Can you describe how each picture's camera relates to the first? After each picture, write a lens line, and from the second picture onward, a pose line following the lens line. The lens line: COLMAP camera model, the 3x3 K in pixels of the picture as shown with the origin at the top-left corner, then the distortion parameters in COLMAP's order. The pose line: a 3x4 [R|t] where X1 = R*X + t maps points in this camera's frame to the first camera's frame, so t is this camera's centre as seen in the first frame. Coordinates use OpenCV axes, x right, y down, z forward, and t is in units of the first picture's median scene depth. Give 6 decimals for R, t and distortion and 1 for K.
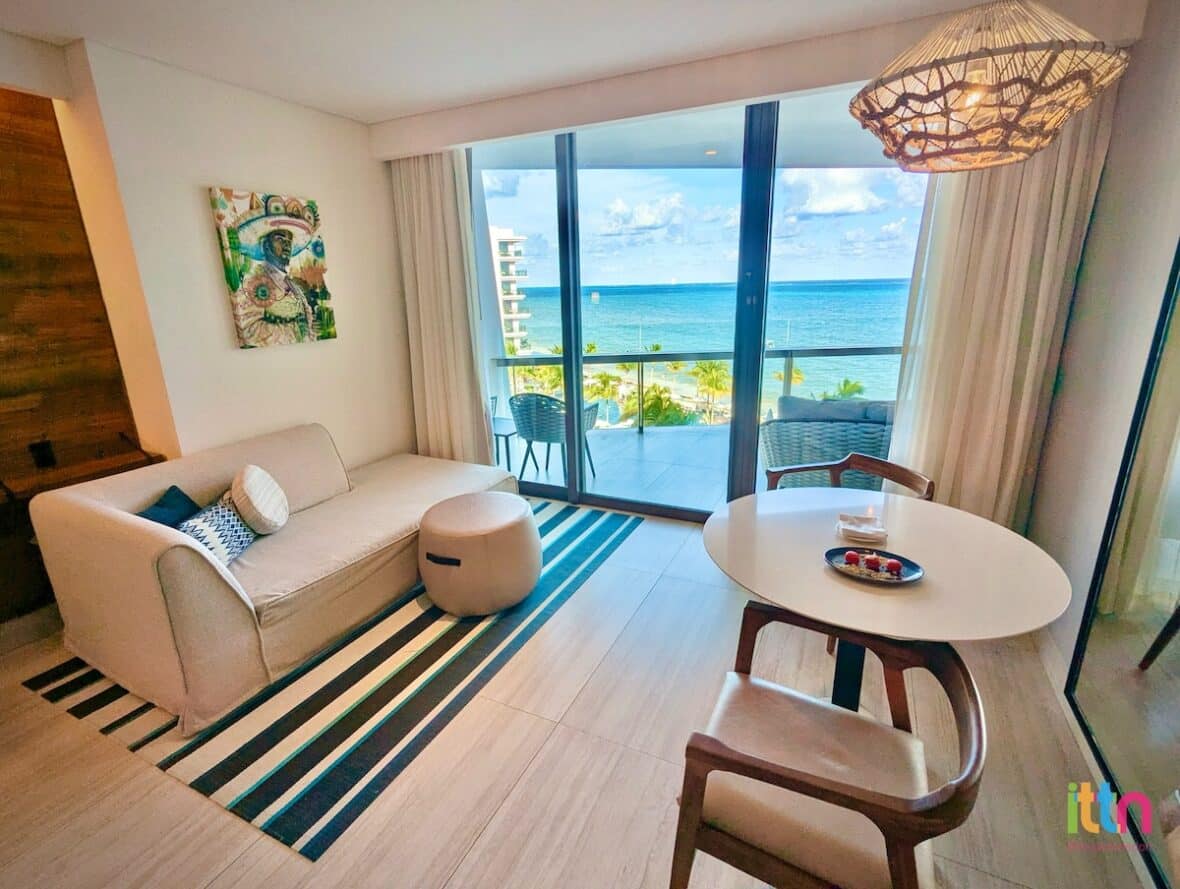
lens RADIAL K [[564.1, 0, 588.7], [0, 564.1, 442.1], [0, 0, 1]] dist [0.005879, 0.000548]
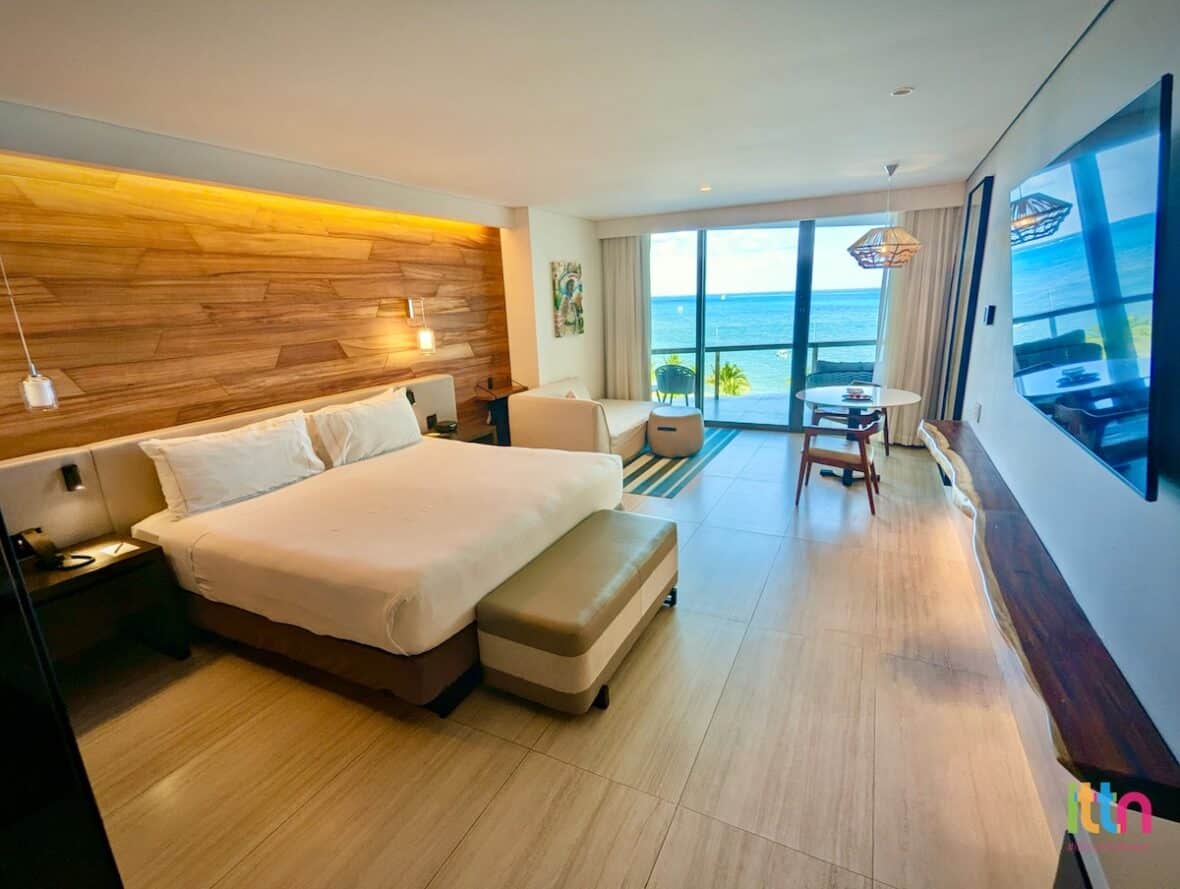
lens RADIAL K [[564.1, 0, 594.9], [0, 564.1, 444.8], [0, 0, 1]] dist [0.005879, 0.000548]
pose [[0.999943, -0.009073, -0.005638, -0.514107], [0.008959, 0.999761, -0.019952, 0.301568], [0.005818, 0.019900, 0.999785, -1.175321]]
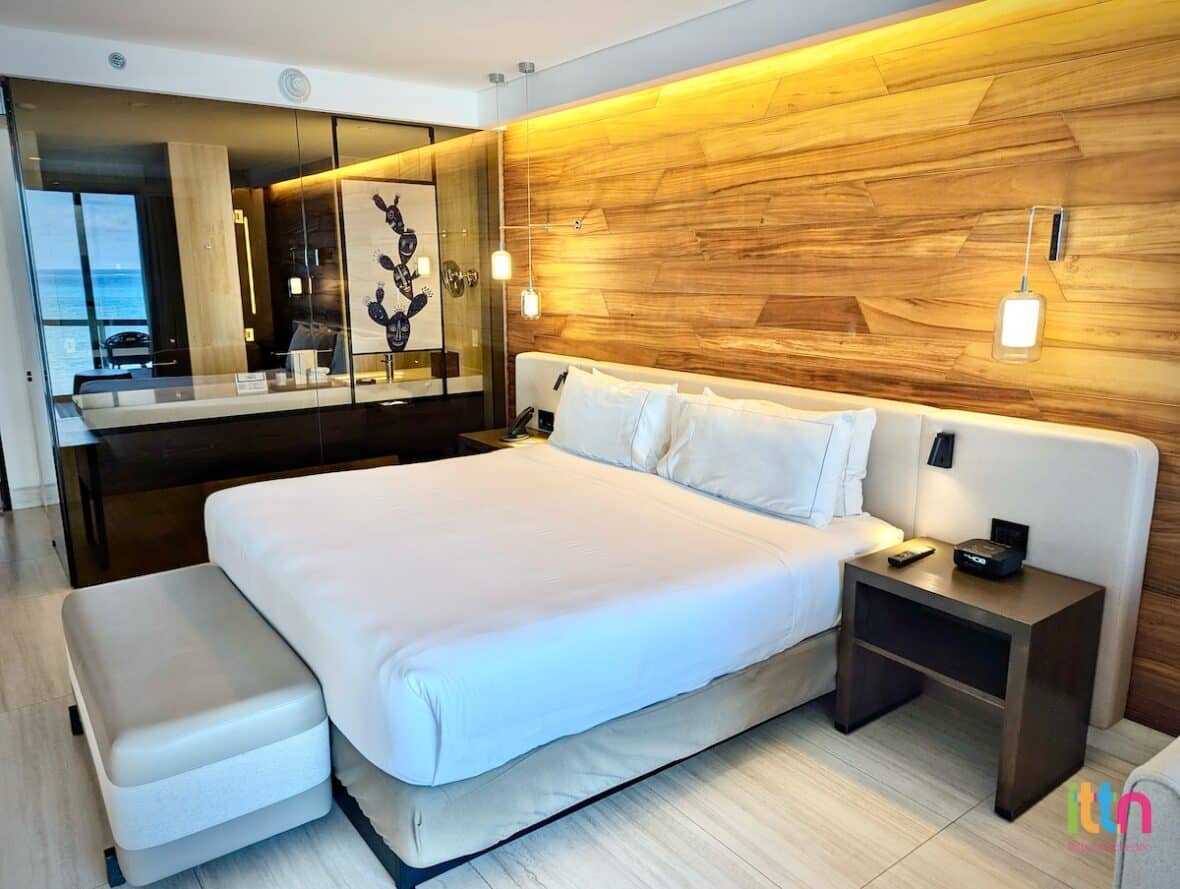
lens RADIAL K [[836.6, 0, 590.6], [0, 836.6, 440.4], [0, 0, 1]] dist [0.045591, -0.008699]
pose [[-0.451514, 0.206320, -0.868082, 0.042137], [-0.232099, 0.912249, 0.337539, -0.146884], [0.861548, 0.353885, -0.364006, 0.519215]]
